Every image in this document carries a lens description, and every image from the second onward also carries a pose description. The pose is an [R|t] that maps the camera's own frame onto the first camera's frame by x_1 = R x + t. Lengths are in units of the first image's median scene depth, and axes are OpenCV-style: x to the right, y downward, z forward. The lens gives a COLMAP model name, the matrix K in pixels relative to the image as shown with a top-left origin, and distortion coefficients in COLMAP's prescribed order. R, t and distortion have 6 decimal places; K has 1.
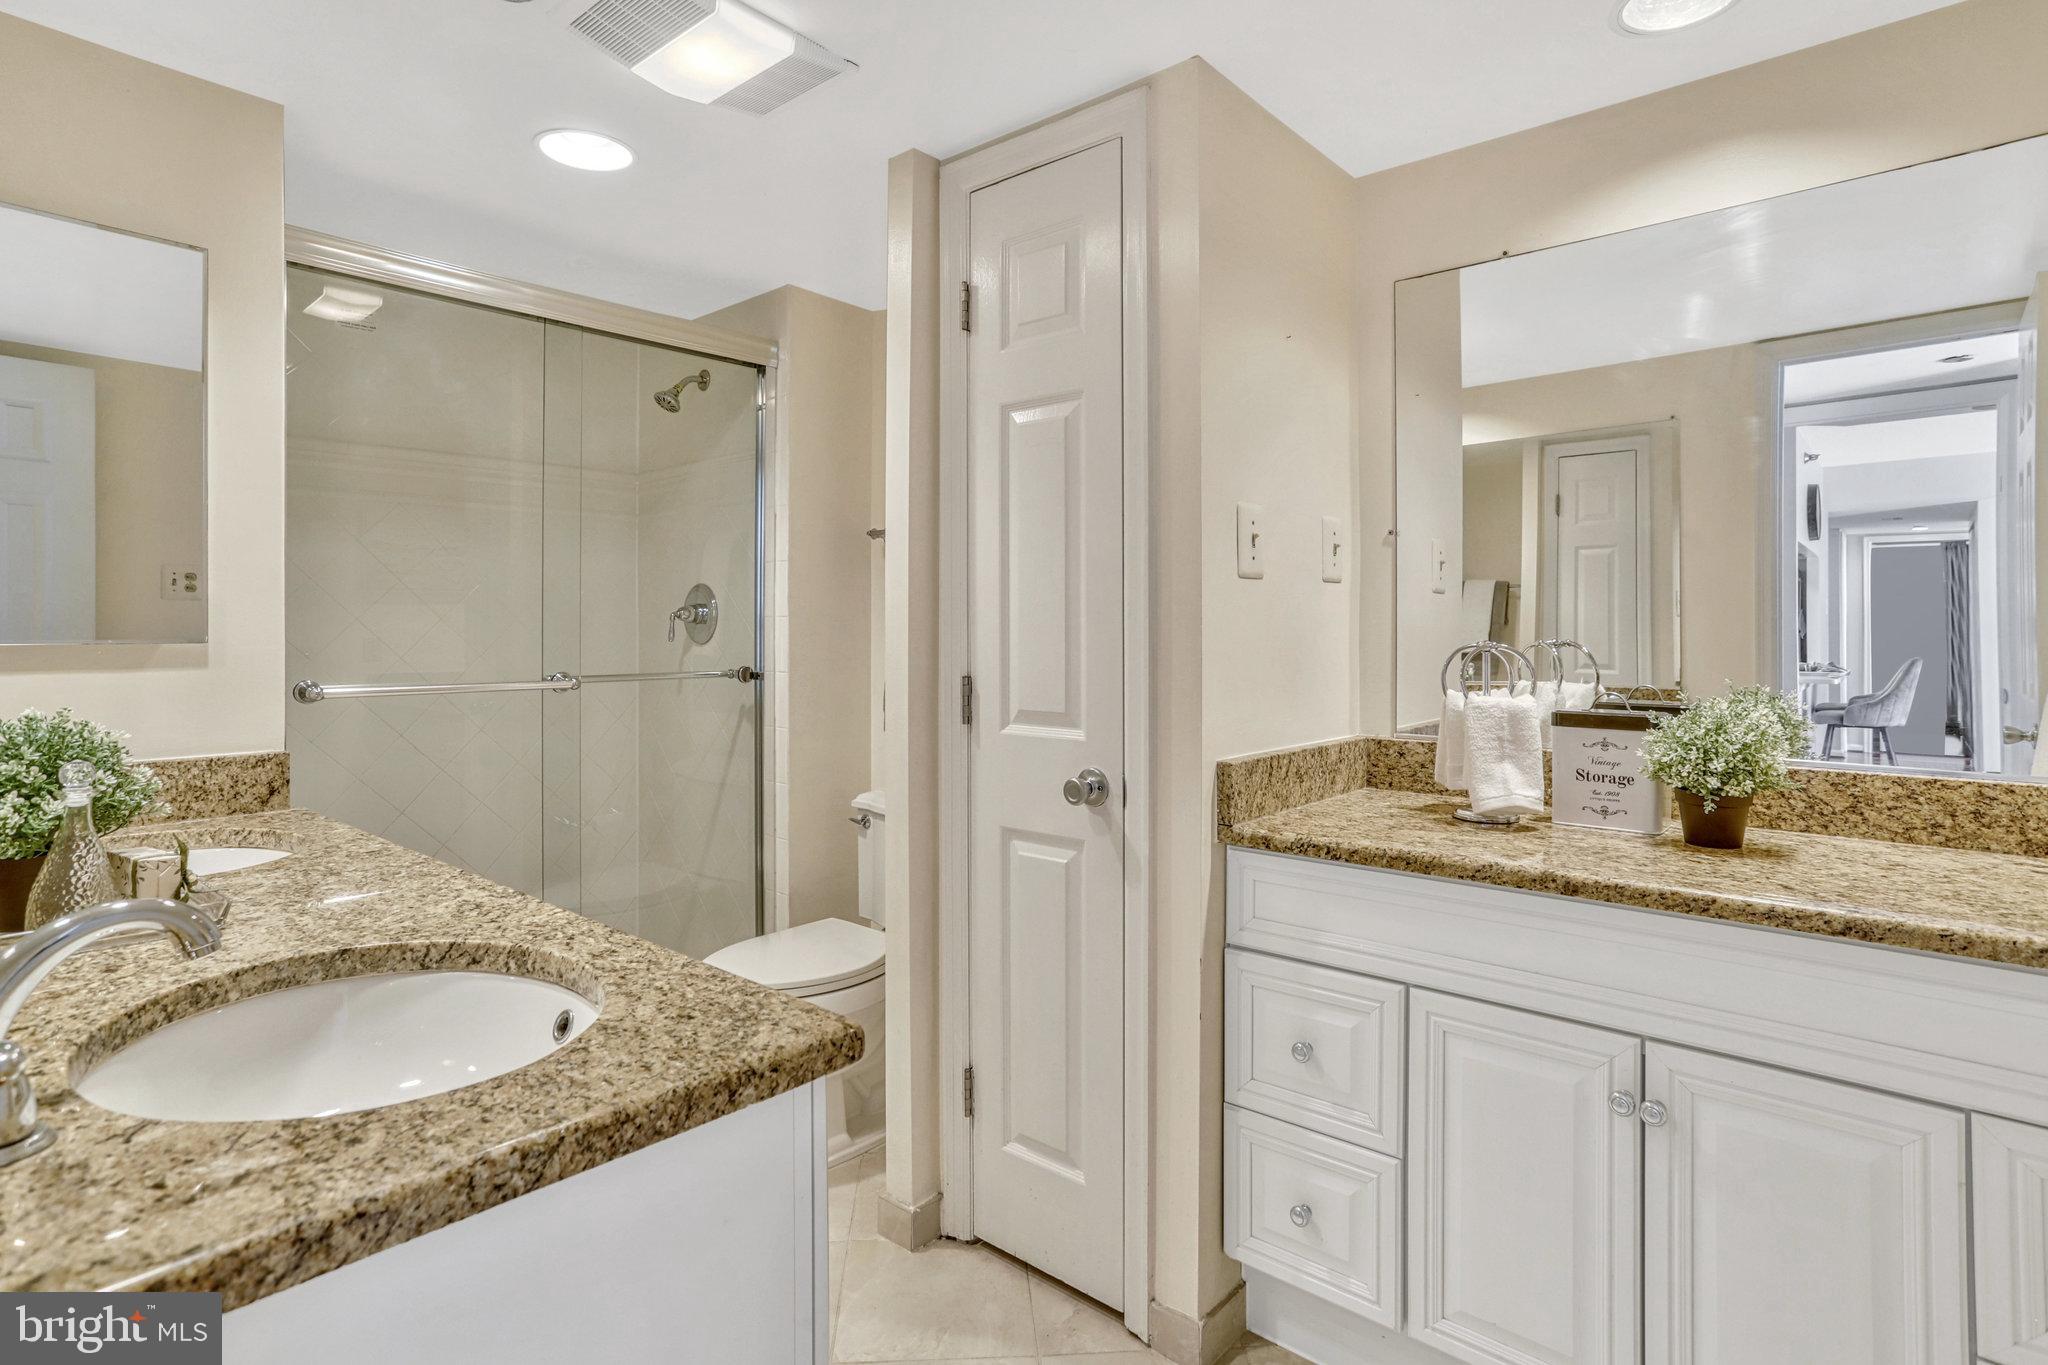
lens RADIAL K [[1023.7, 0, 1010.6], [0, 1023.7, 642.1], [0, 0, 1]] dist [-0.033710, 0.034744]
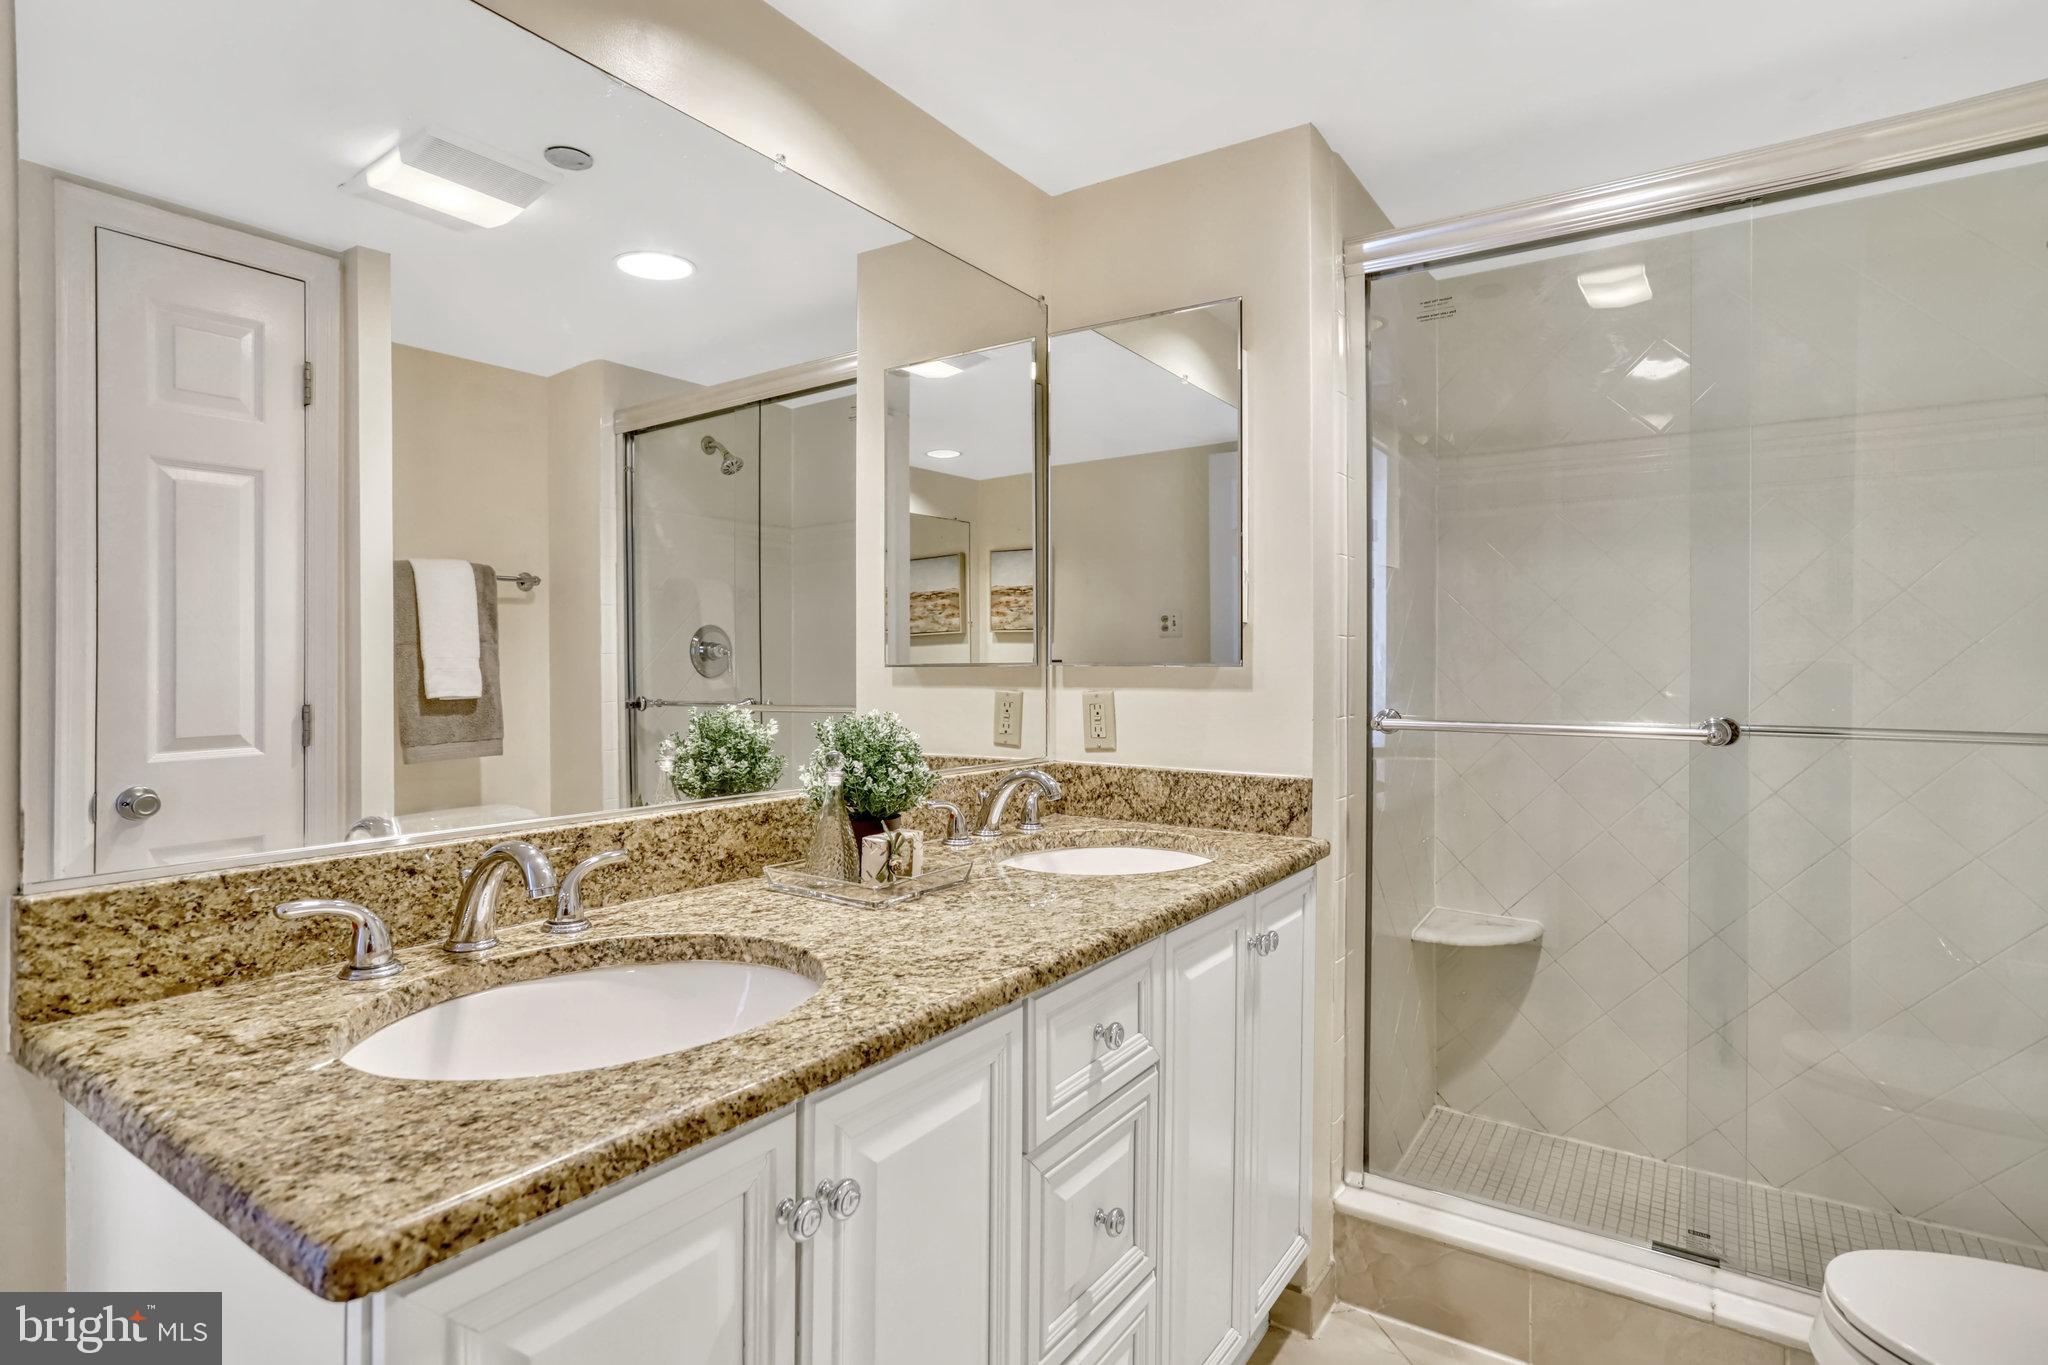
lens RADIAL K [[1045.4, 0, 1017.5], [0, 1045.4, 658.8], [0, 0, 1]] dist [-0.003933, 0.025366]
pose [[0.085037, -0.002659, -0.996374, 0.553527], [-0.005094, 0.999982, -0.003103, -0.006081], [0.996365, 0.005340, 0.085022, 1.335002]]
